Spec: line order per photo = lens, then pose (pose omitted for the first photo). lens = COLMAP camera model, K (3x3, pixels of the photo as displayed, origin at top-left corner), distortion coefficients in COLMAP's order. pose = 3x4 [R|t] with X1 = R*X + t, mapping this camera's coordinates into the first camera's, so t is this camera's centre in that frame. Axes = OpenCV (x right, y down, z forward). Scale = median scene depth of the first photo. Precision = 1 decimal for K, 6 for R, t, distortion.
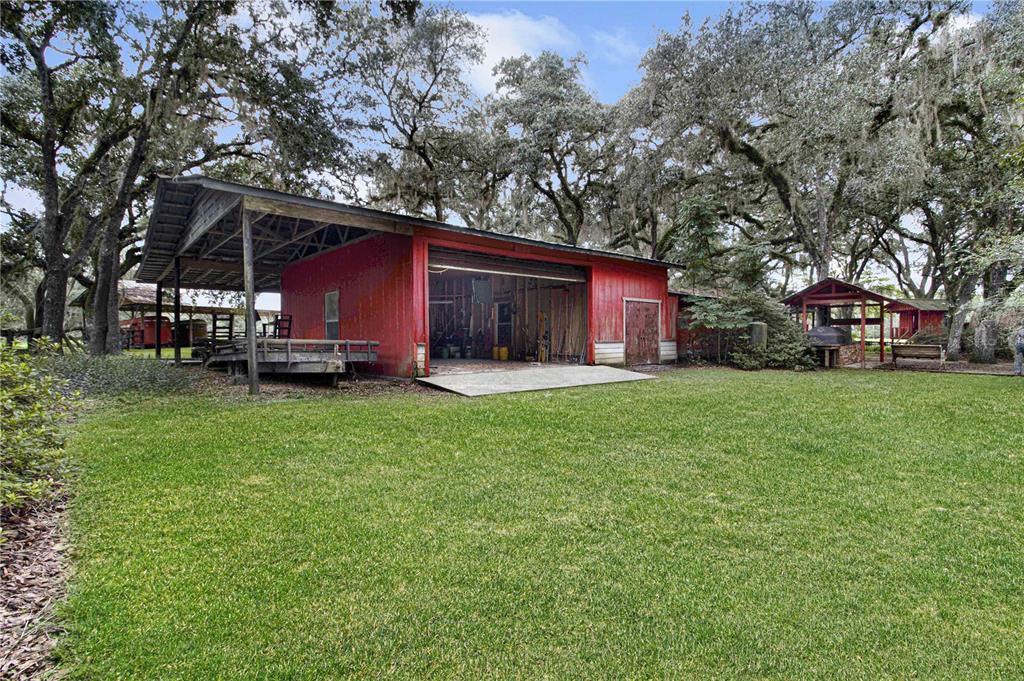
lens RADIAL K [[477.9, 0, 512.0], [0, 477.9, 340.5], [0, 0, 1]] dist [-0.000016, -0.000527]
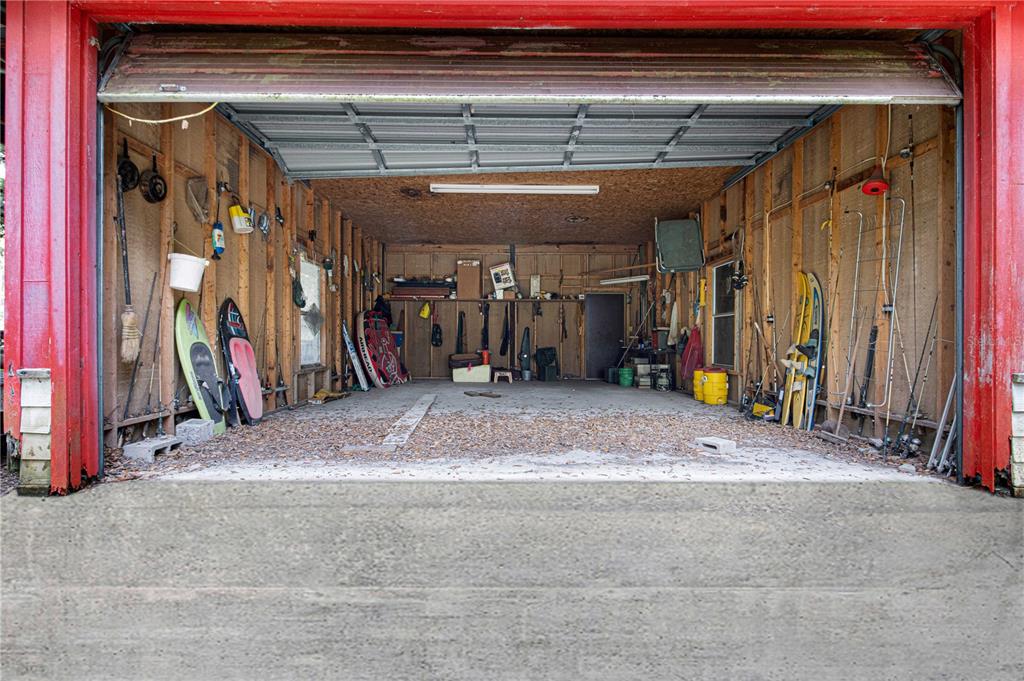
lens RADIAL K [[494.3, 0, 524.8], [0, 494.3, 343.3], [0, 0, 1]] dist [0.020944, 0.000405]
pose [[0.770122, 0.007876, -0.637848, 0.137925], [-0.014706, 0.999877, -0.005409, -0.007168], [0.637727, 0.013546, 0.770143, 0.642931]]
